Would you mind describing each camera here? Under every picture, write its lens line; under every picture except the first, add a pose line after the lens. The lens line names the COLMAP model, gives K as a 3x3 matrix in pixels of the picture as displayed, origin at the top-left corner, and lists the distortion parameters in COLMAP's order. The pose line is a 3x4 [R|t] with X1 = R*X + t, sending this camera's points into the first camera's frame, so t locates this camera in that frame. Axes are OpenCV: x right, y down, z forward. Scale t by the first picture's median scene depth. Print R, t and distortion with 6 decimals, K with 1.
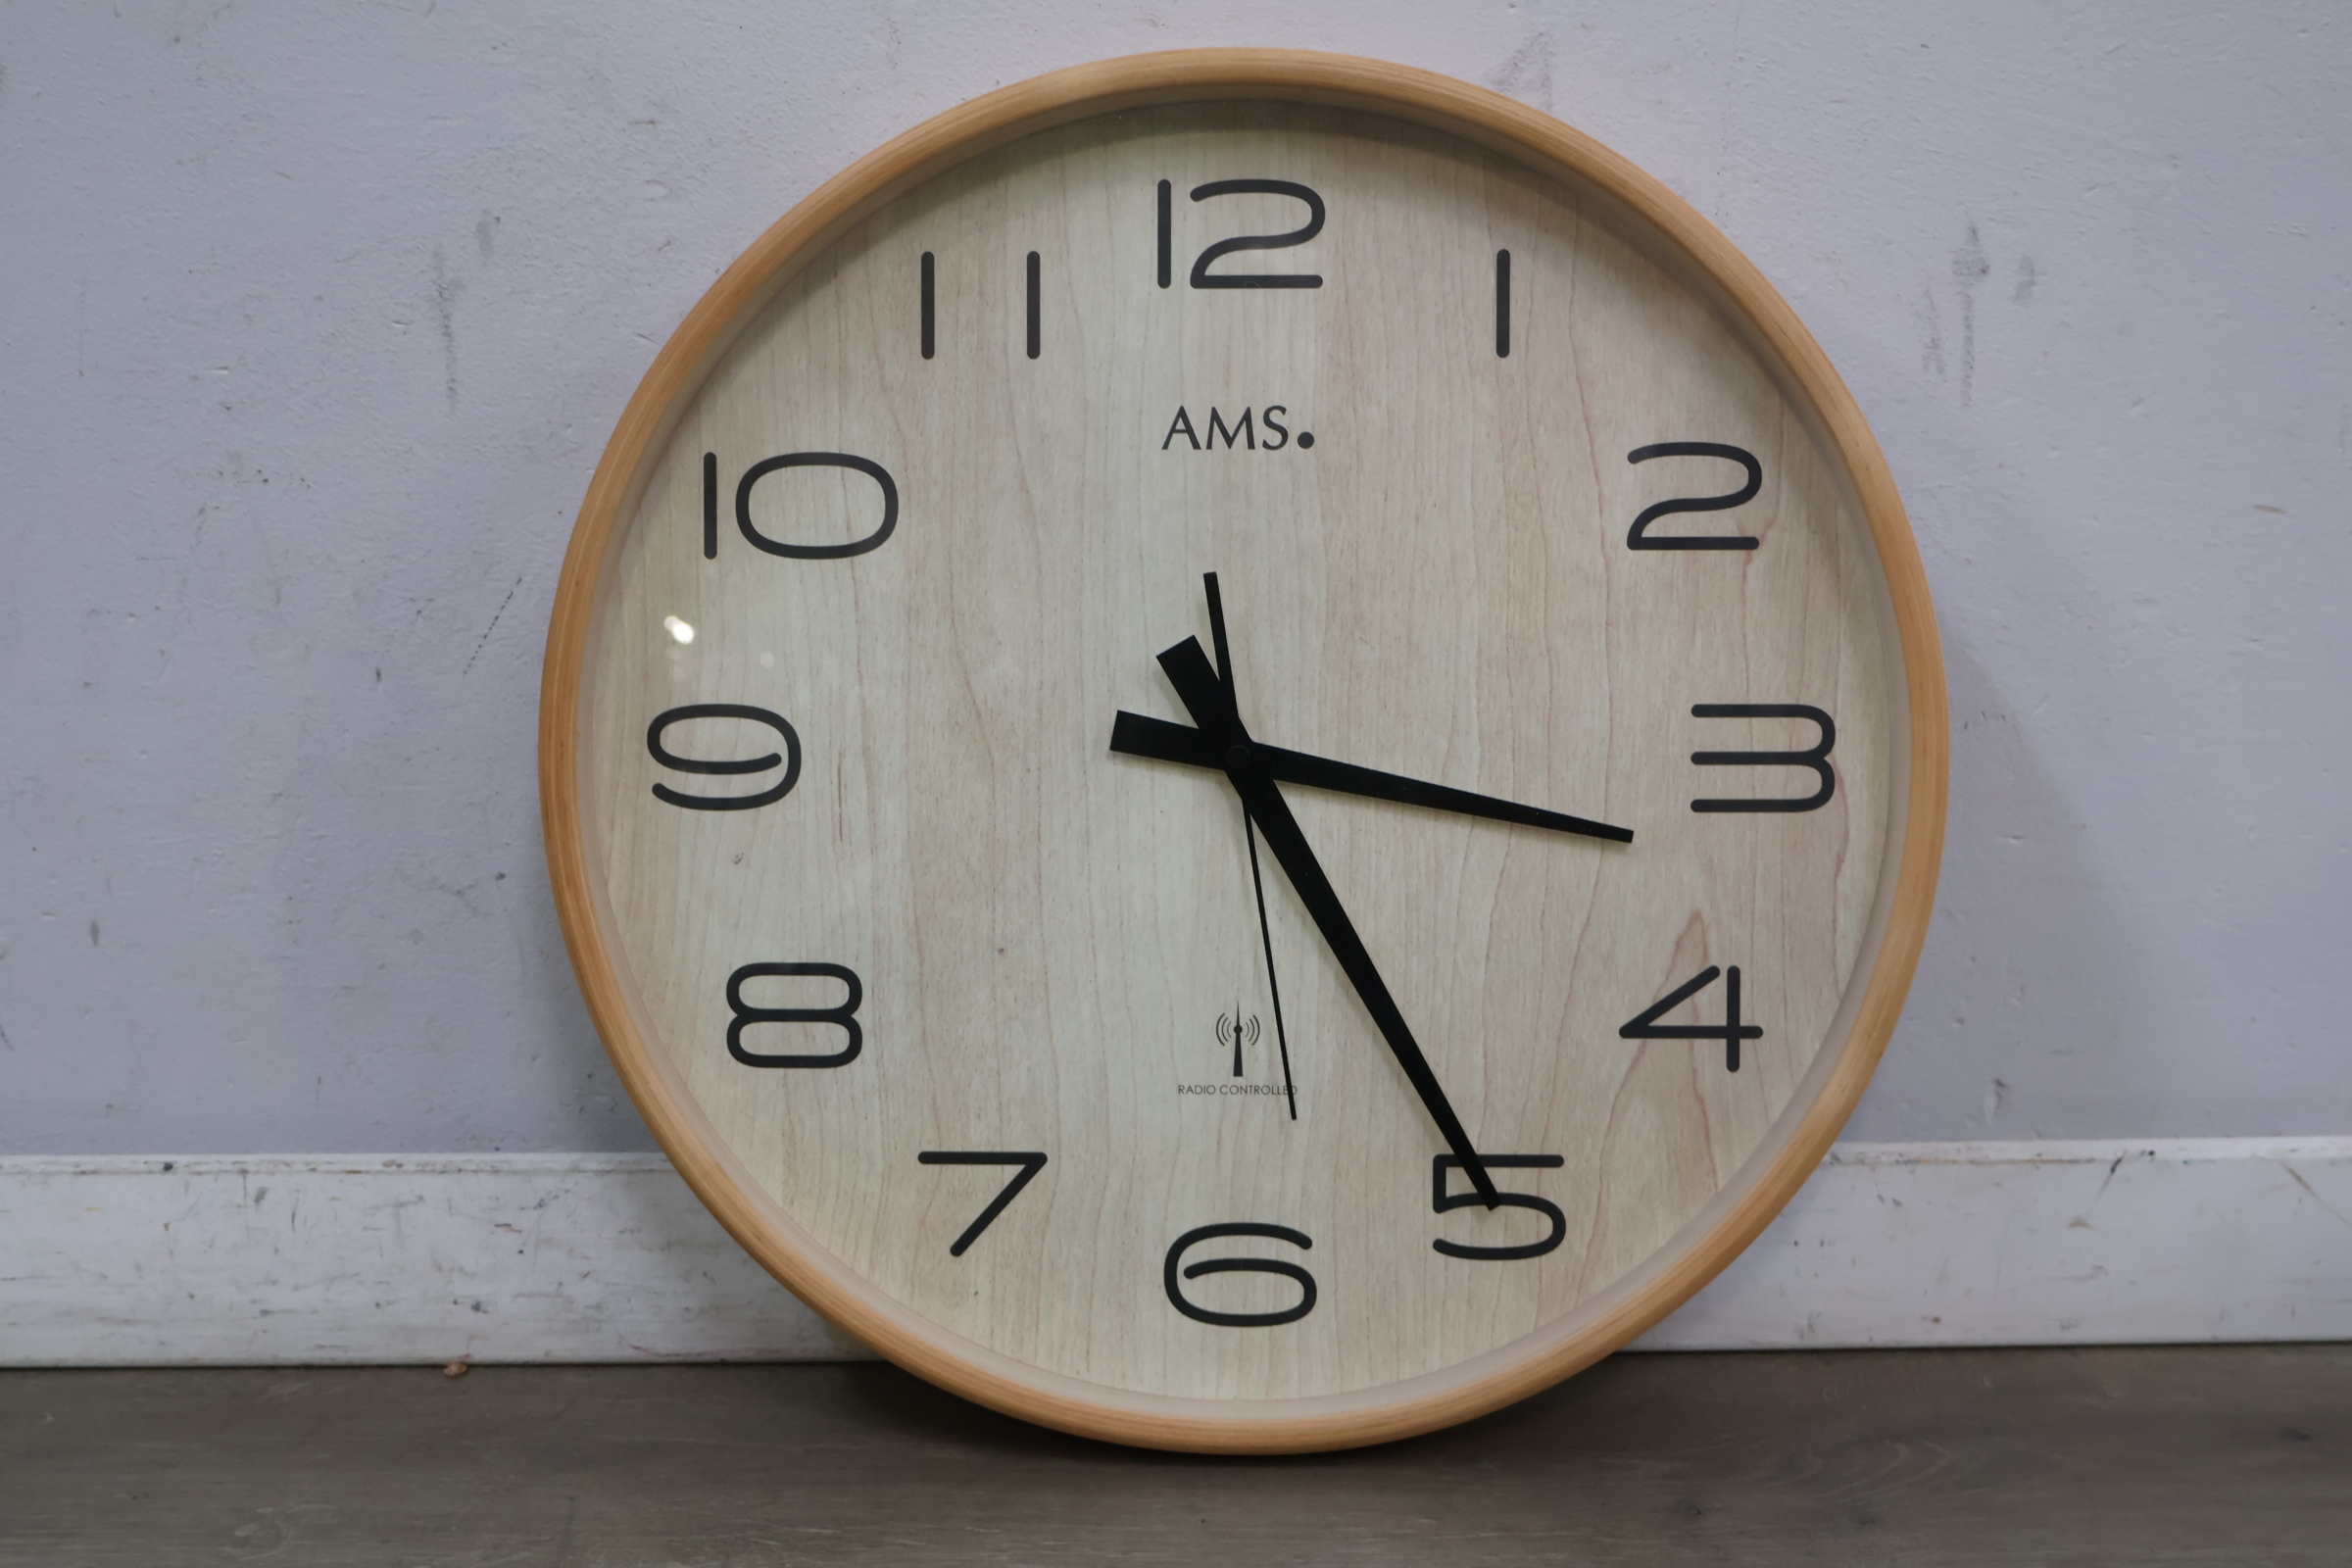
lens RADIAL K [[2501.0, 0, 1176.9], [0, 2501.0, 801.7], [0, 0, 1]] dist [0.000563, 0.000000]
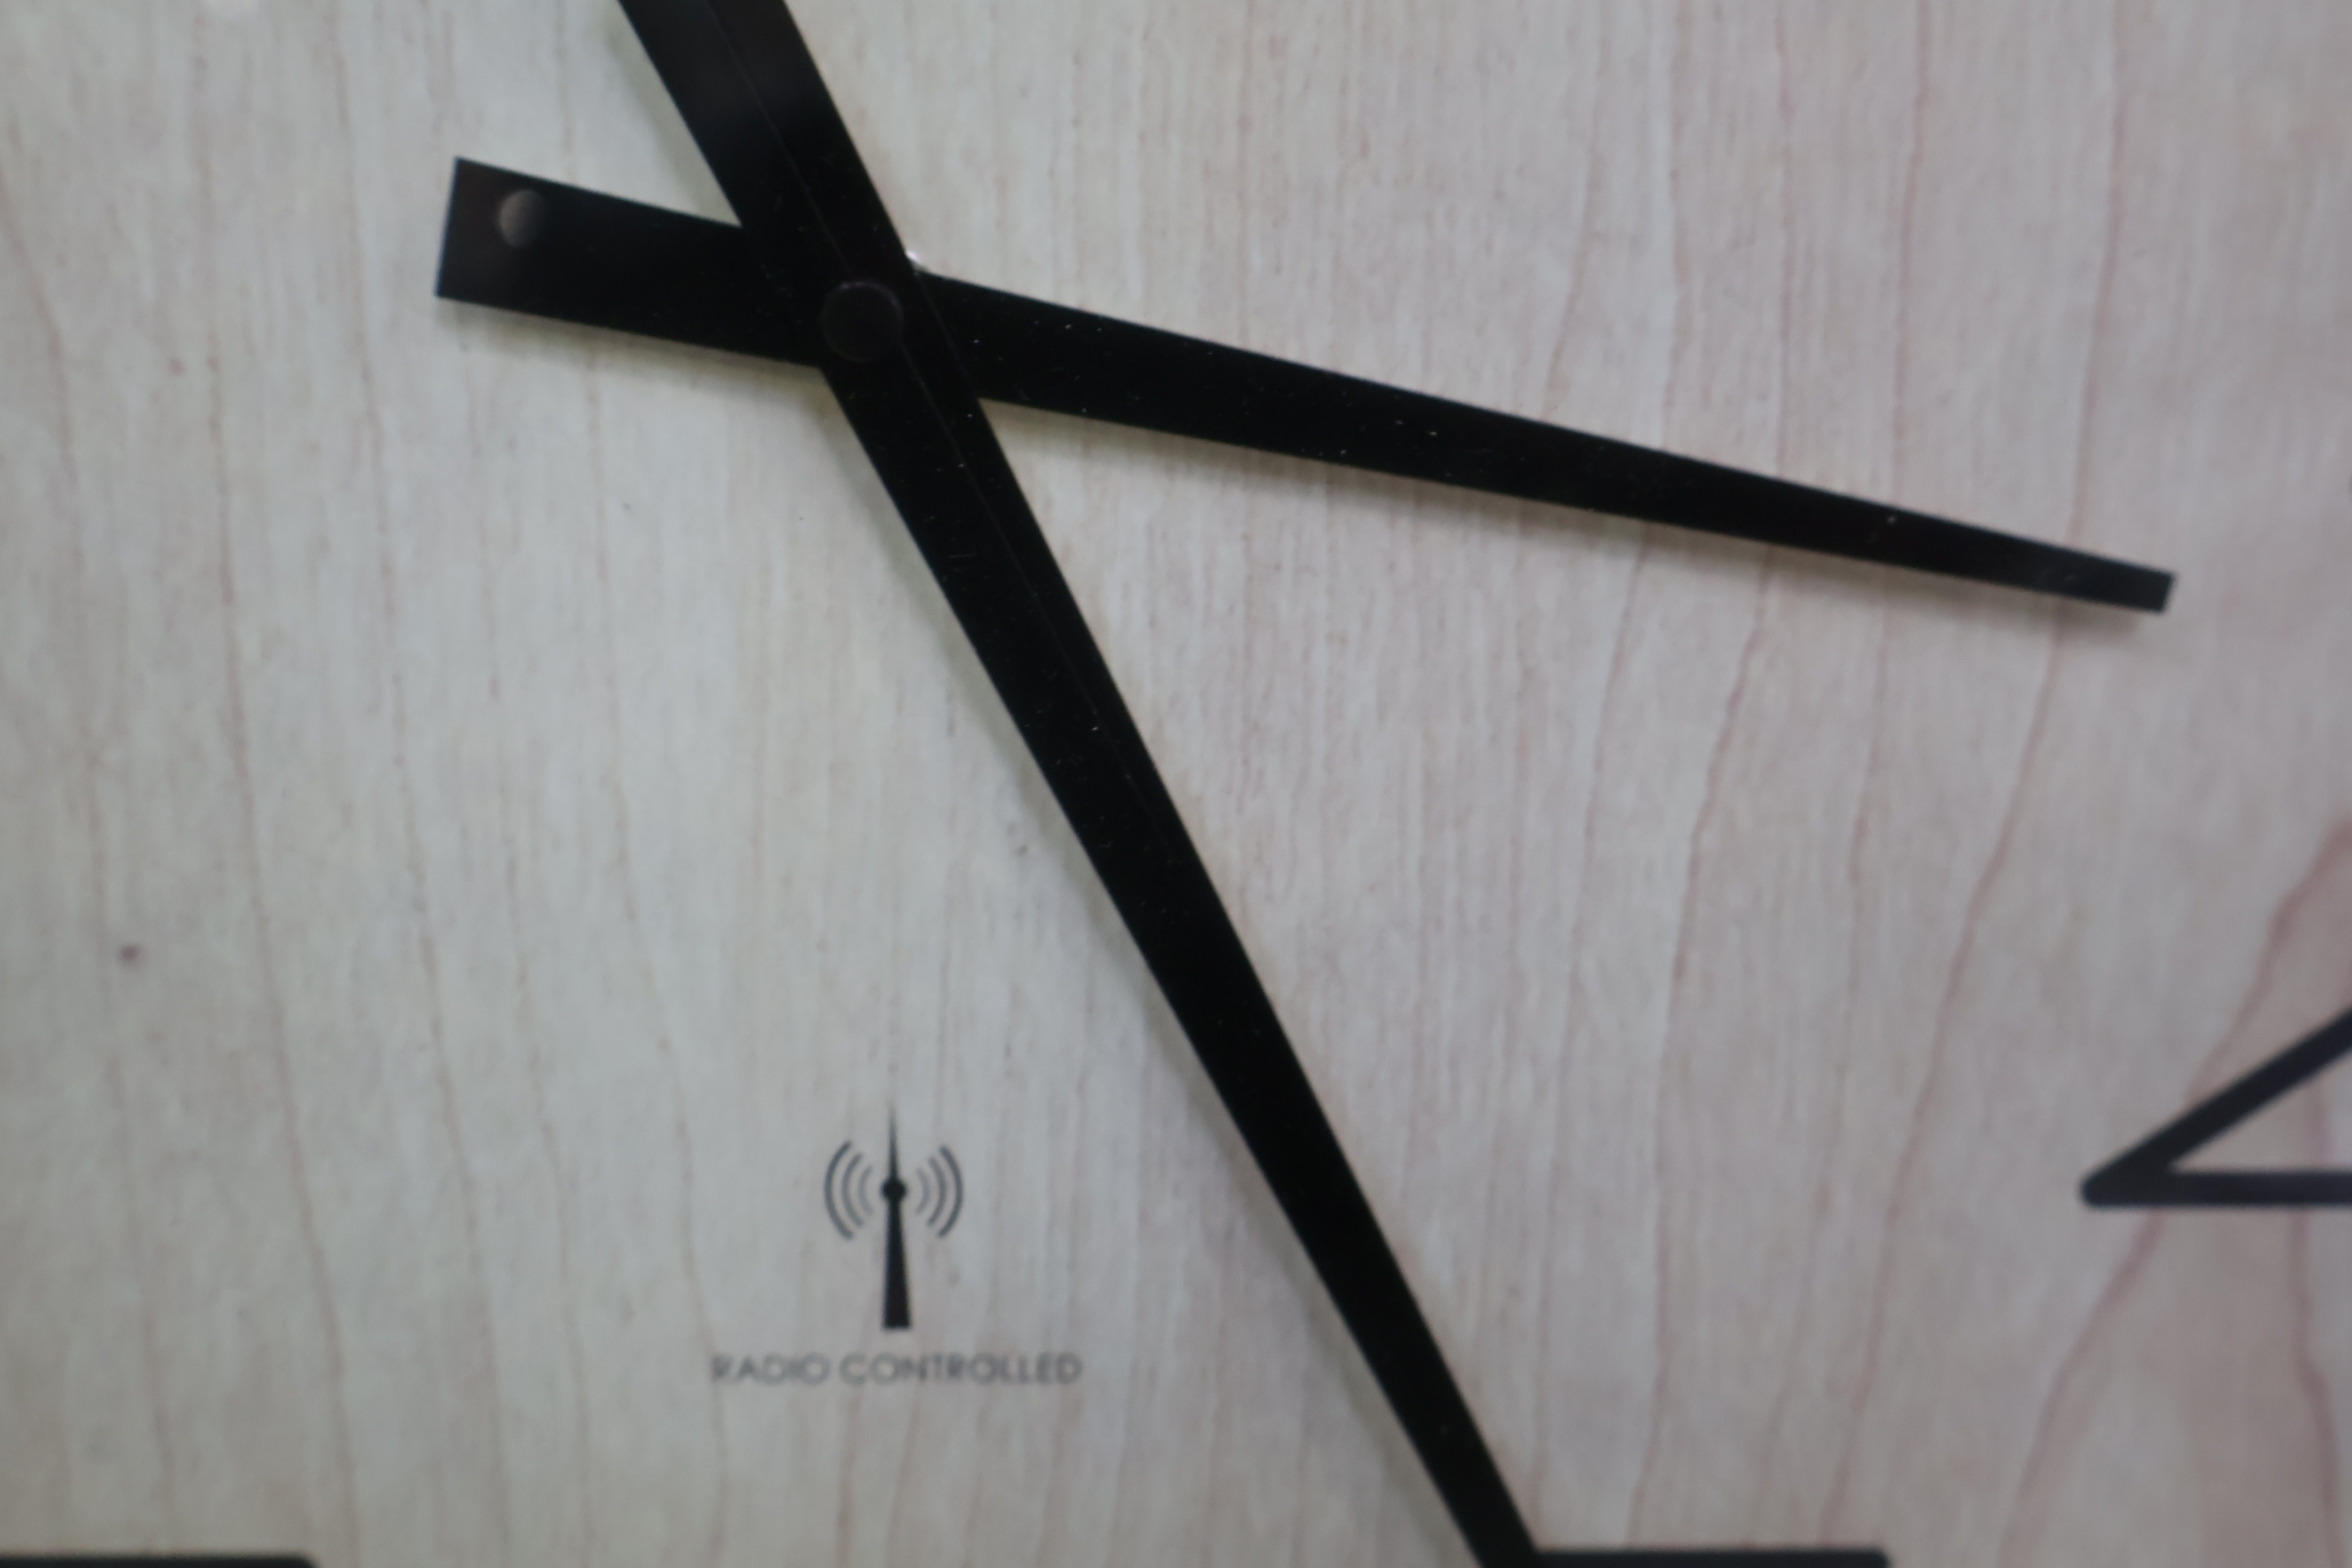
lens RADIAL K [[2501.0, 0, 1185.4], [0, 2501.0, 762.7], [0, 0, 1]] dist [0.000563, 0.000000]
pose [[0.999343, -0.006152, 0.035717, 0.050745], [0.000820, 0.989073, 0.147423, -0.009955], [-0.036234, -0.147297, 0.988428, 0.693862]]
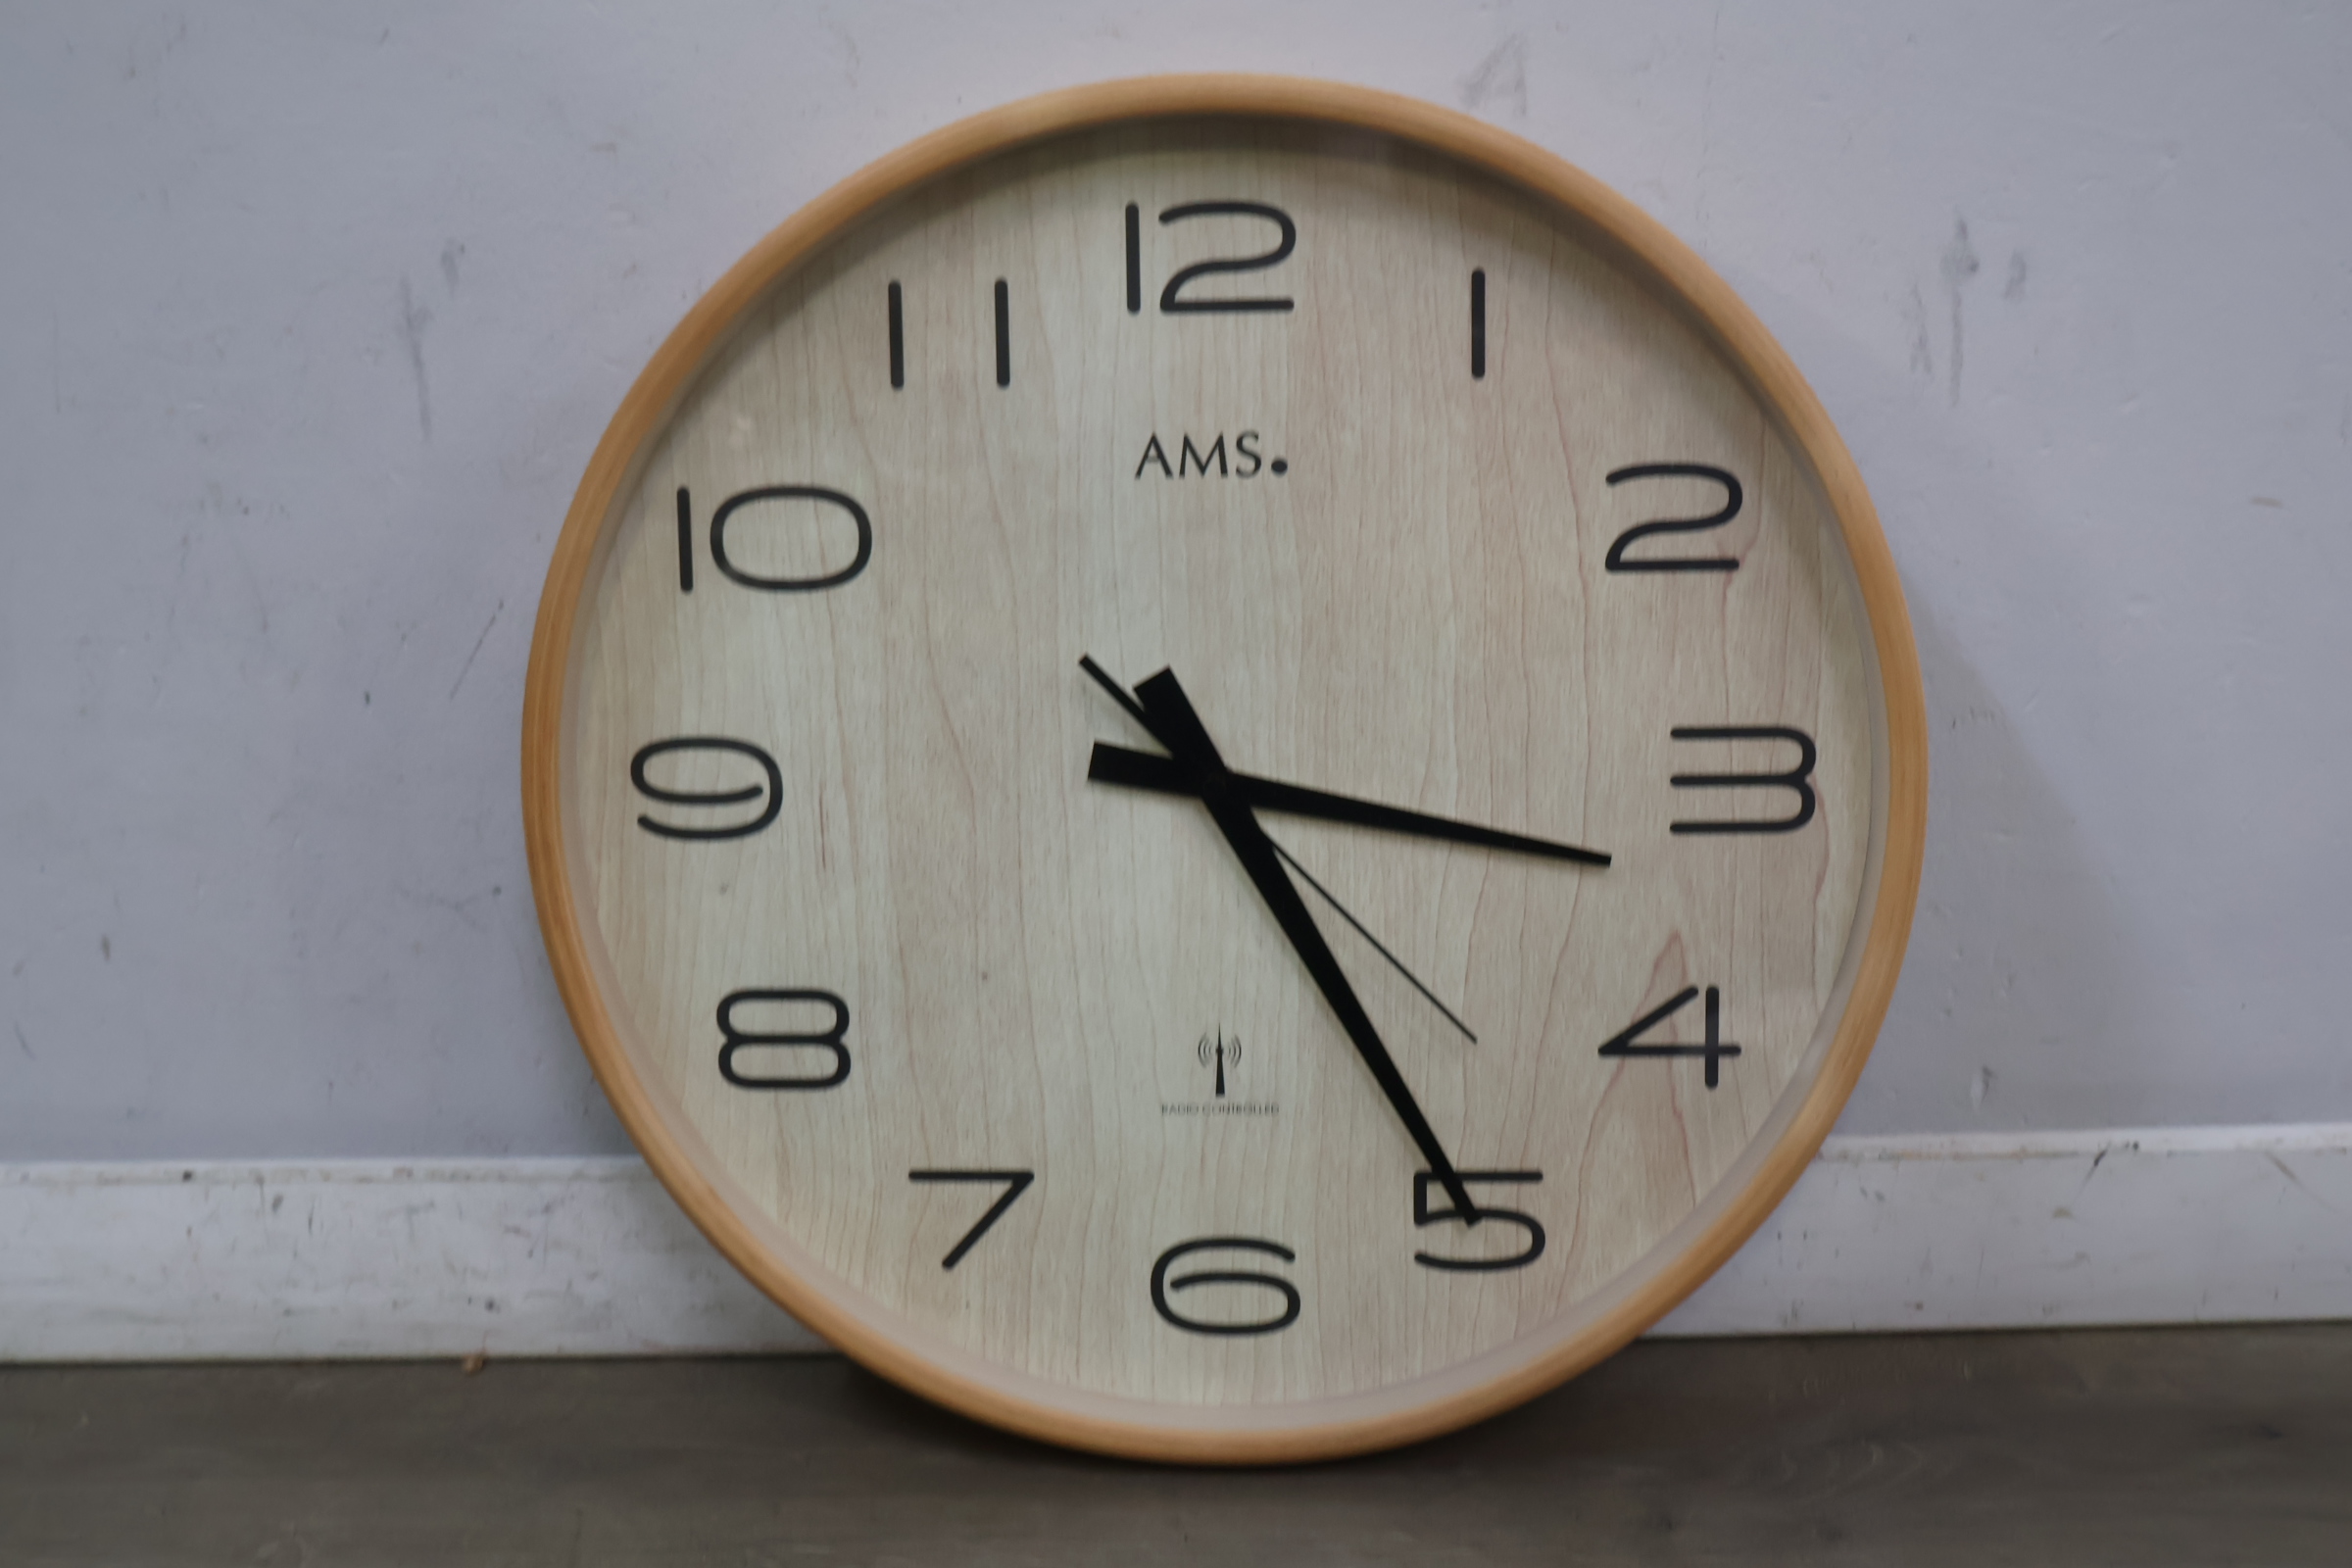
lens RADIAL K [[2501.0, 0, 1155.7], [0, 2501.0, 776.9], [0, 0, 1]] dist [0.000563, 0.000000]
pose [[0.999417, -0.013547, -0.031329, 0.031860], [0.016389, 0.995597, 0.092296, -0.113635], [0.029940, -0.092755, 0.995239, 0.001858]]
